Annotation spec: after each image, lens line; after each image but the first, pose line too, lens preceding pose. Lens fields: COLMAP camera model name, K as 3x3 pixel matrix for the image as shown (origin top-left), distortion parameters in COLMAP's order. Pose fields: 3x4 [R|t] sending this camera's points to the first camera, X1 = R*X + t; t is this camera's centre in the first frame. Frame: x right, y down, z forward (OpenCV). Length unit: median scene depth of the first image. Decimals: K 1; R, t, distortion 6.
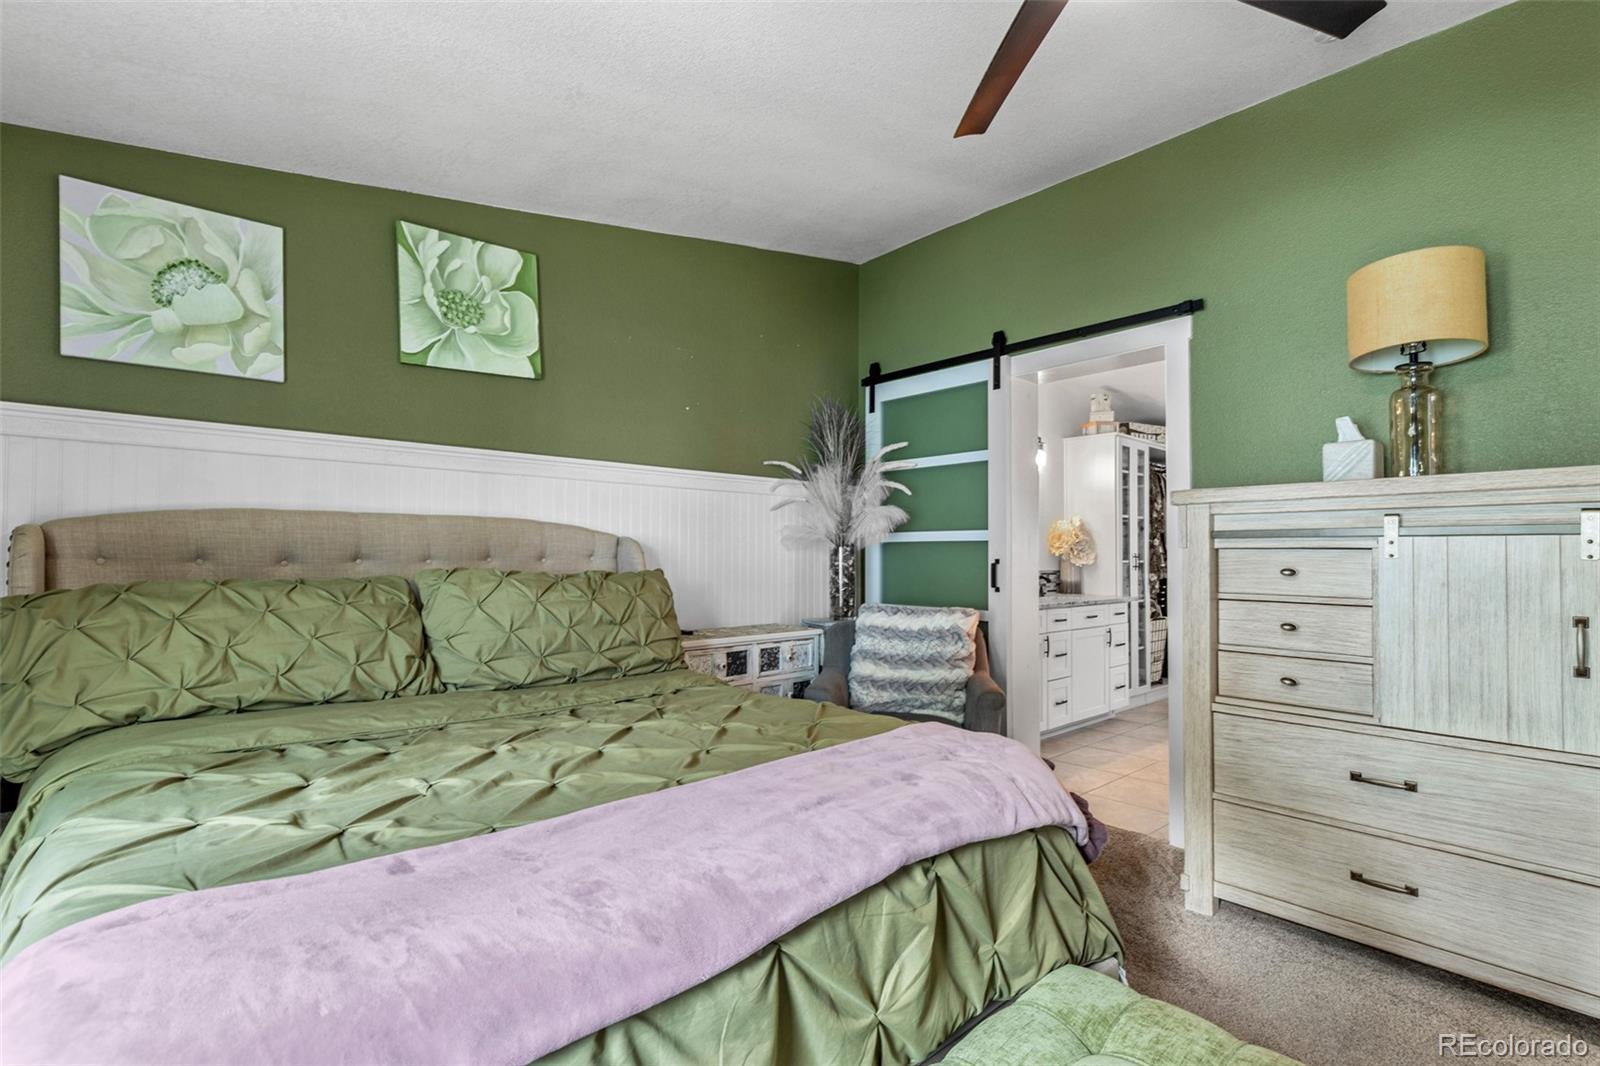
lens RADIAL K [[732.8, 0, 803.1], [0, 732.8, 550.2], [0, 0, 1]] dist [0.001212, 0.000372]
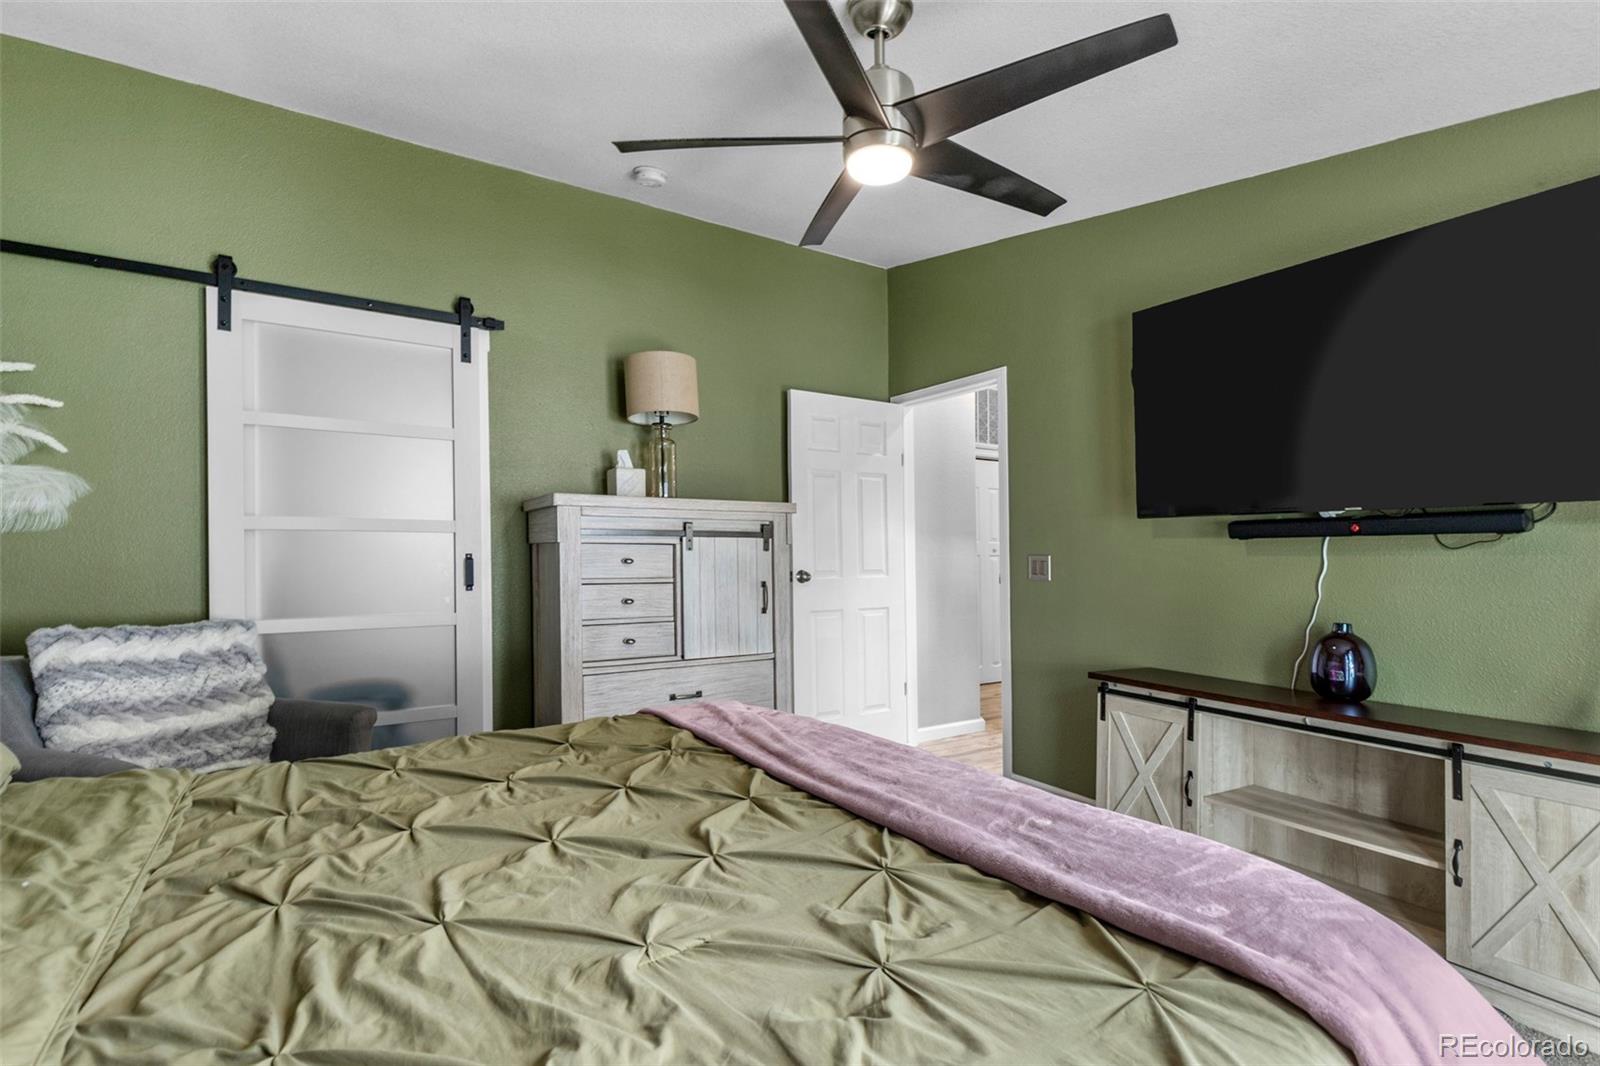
lens RADIAL K [[732.8, 0, 803.1], [0, 732.8, 550.2], [0, 0, 1]] dist [0.001212, 0.000372]
pose [[0.174851, -0.001530, 0.984594, -0.532873], [-0.006050, 0.999978, 0.002628, 0.003578], [-0.984576, -0.006417, 0.174838, 0.381978]]
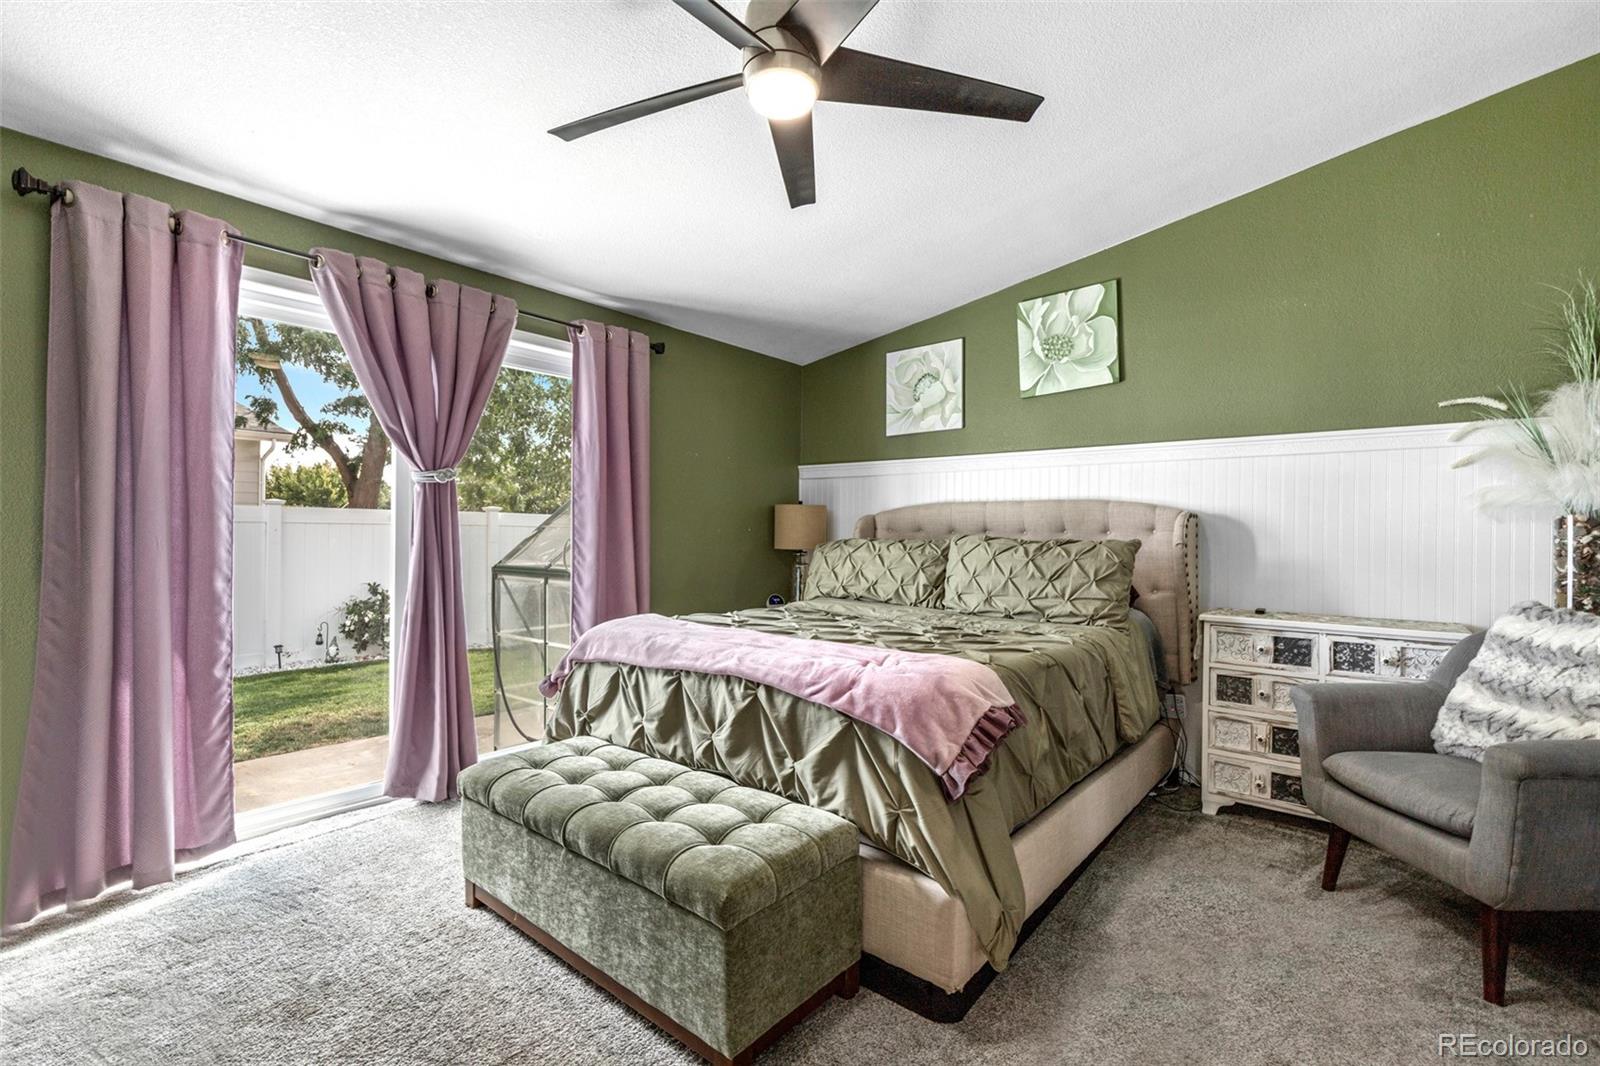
lens RADIAL K [[732.8, 0, 803.1], [0, 732.8, 550.2], [0, 0, 1]] dist [0.001212, 0.000372]
pose [[0.119094, 0.020336, -0.992675, 0.868658], [-0.002375, 0.999793, 0.020197, 0.021332], [0.992880, -0.000048, 0.119118, 0.385240]]
